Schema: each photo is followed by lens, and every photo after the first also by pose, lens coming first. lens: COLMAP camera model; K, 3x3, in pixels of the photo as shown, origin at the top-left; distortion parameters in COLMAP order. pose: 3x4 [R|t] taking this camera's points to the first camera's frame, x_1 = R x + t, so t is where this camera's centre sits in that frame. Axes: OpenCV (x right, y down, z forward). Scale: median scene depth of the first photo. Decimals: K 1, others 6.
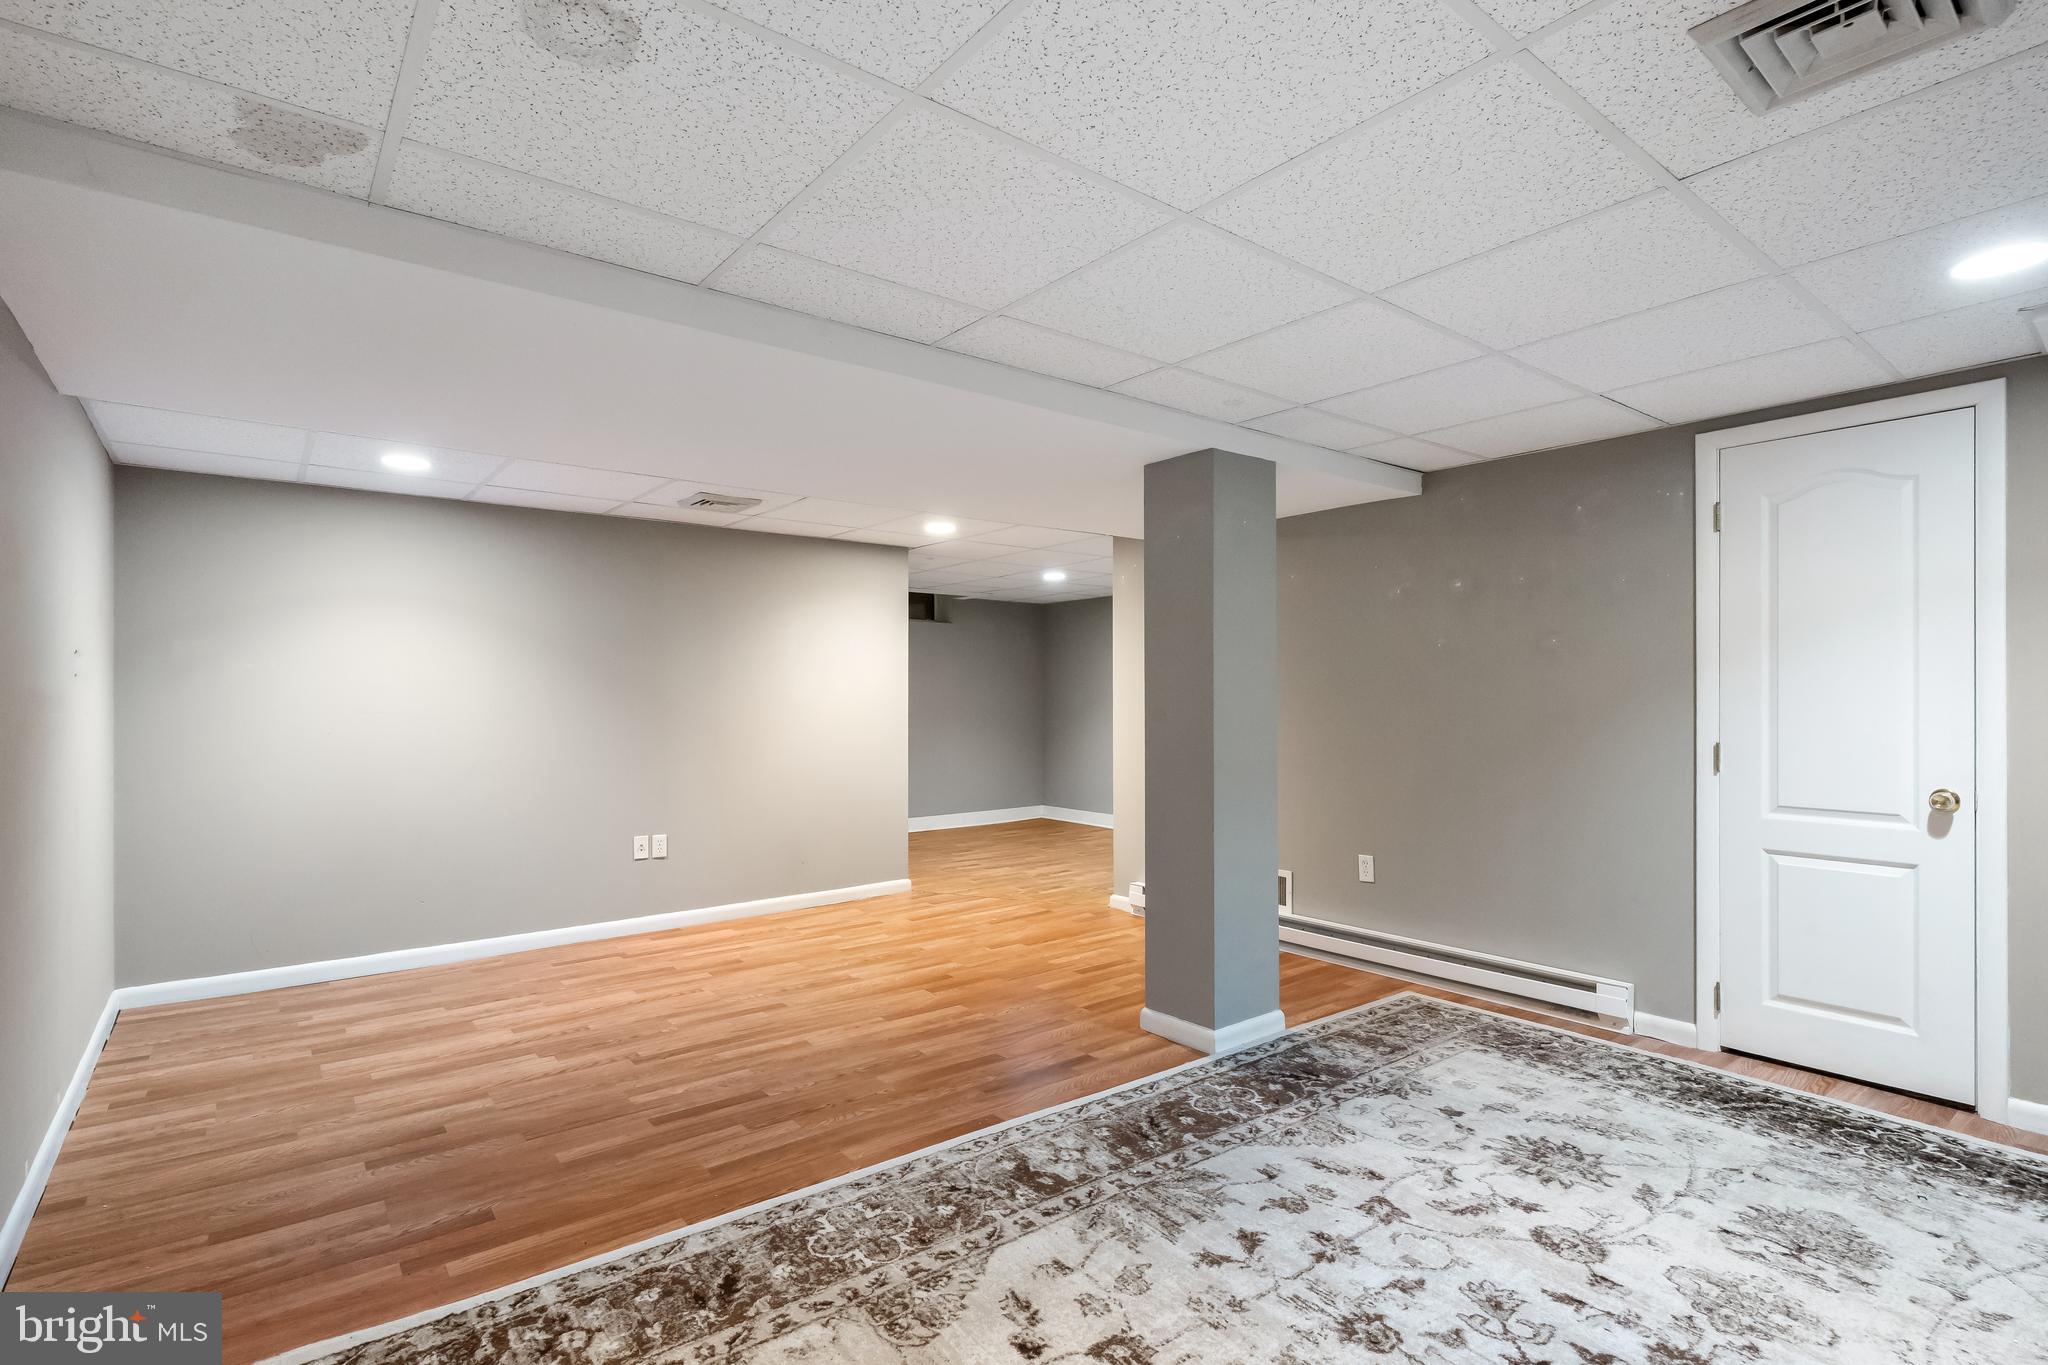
lens RADIAL K [[964.9, 0, 1015.7], [0, 964.9, 679.4], [0, 0, 1]] dist [0.001511, -0.000545]
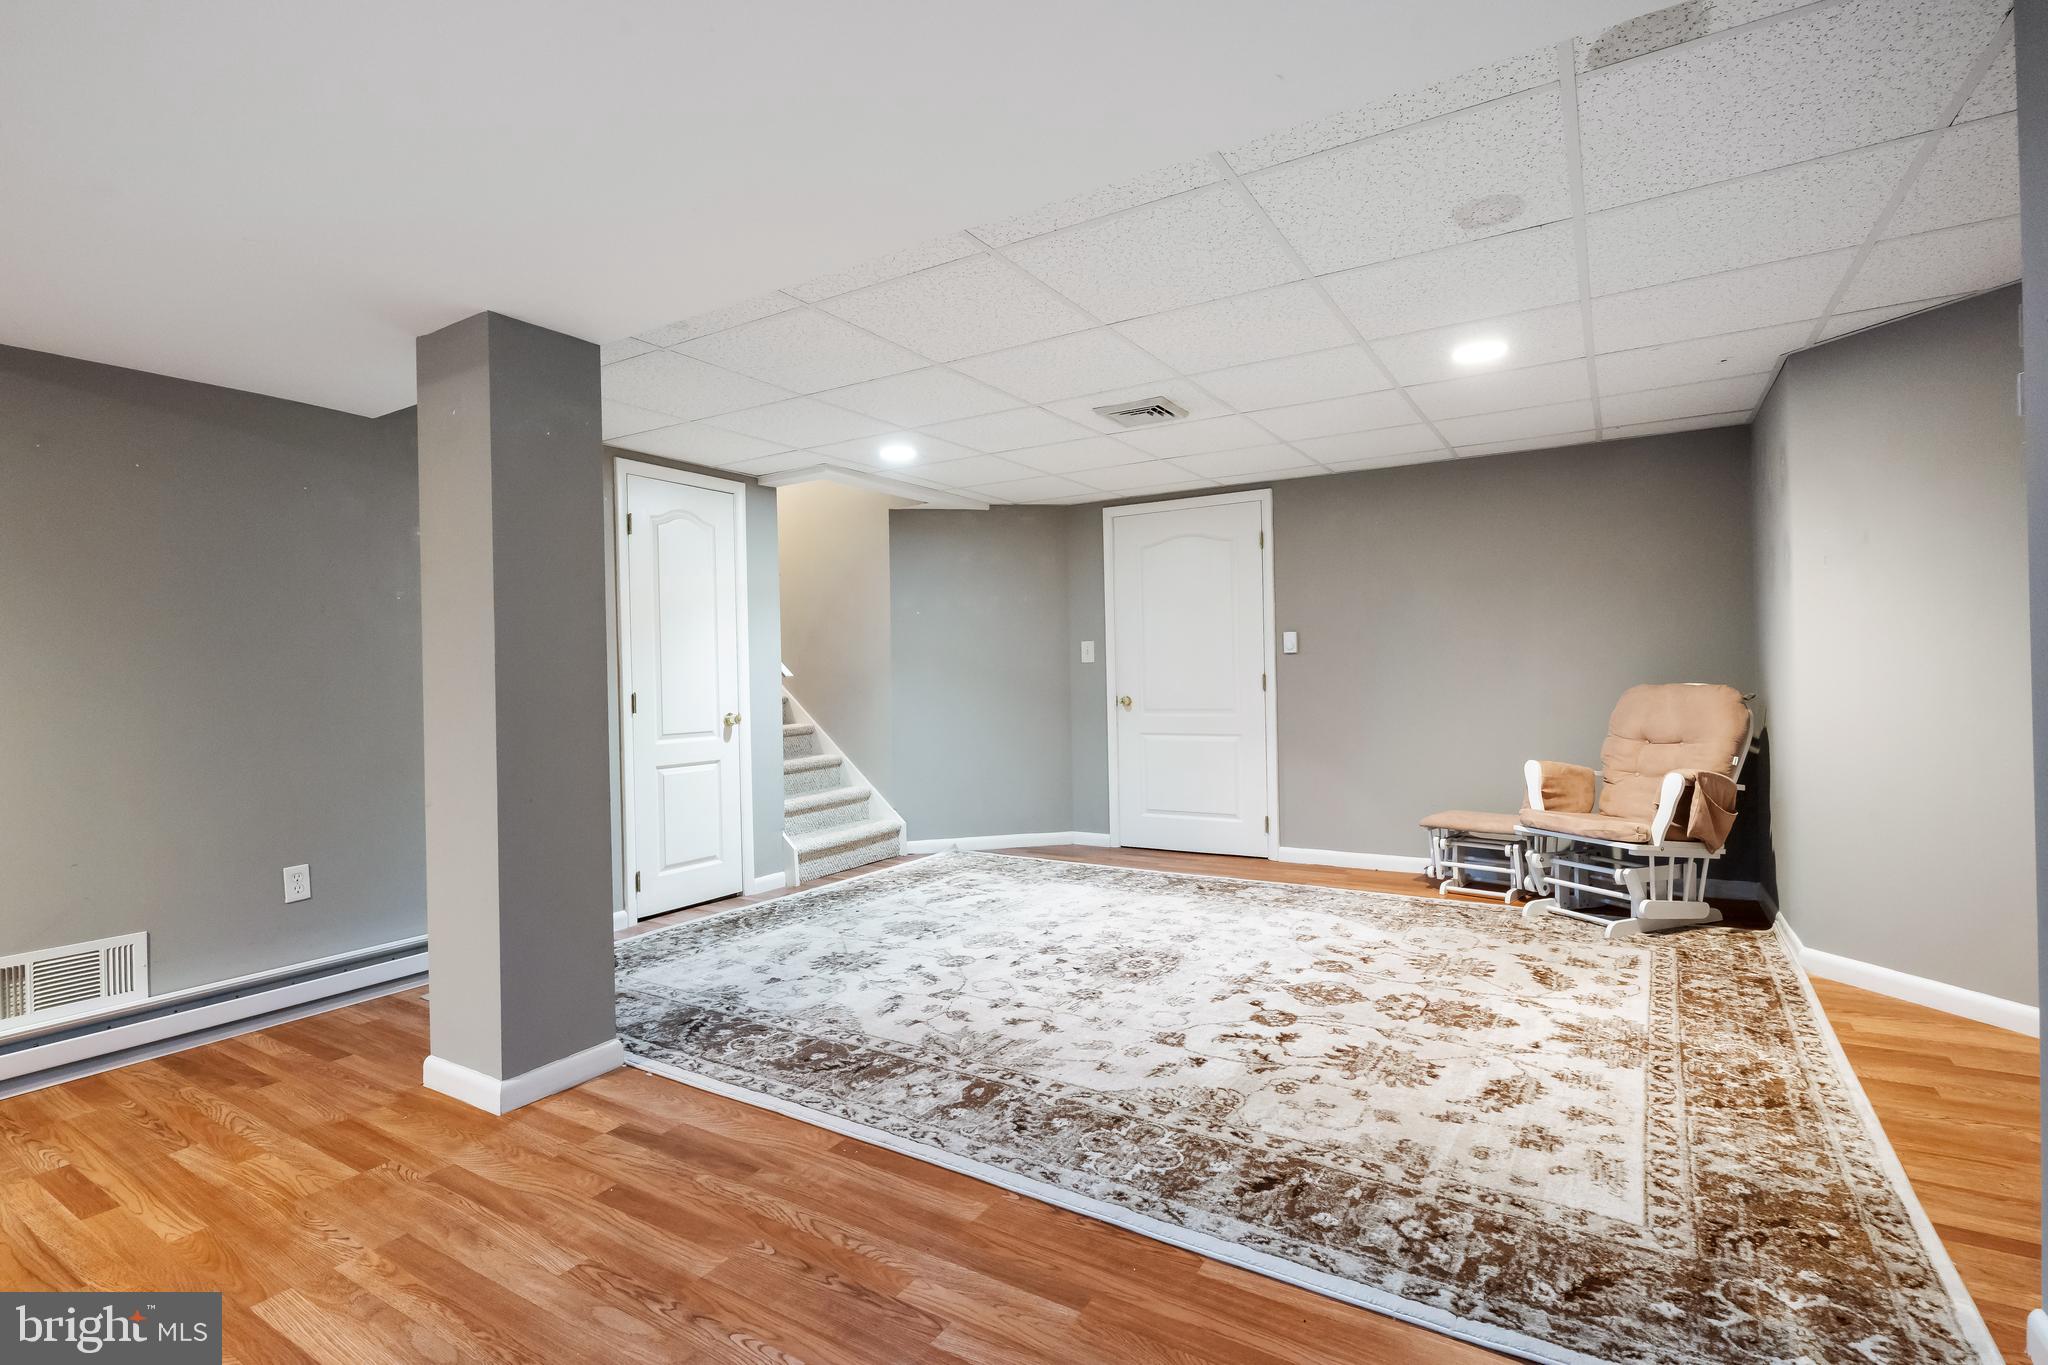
lens RADIAL K [[964.9, 0, 1015.7], [0, 964.9, 679.4], [0, 0, 1]] dist [0.001511, -0.000545]
pose [[-0.337305, 0.007948, 0.941362, -0.996517], [0.005284, 0.999965, -0.006550, 0.083527], [-0.941381, 0.002765, -0.337335, 1.351800]]
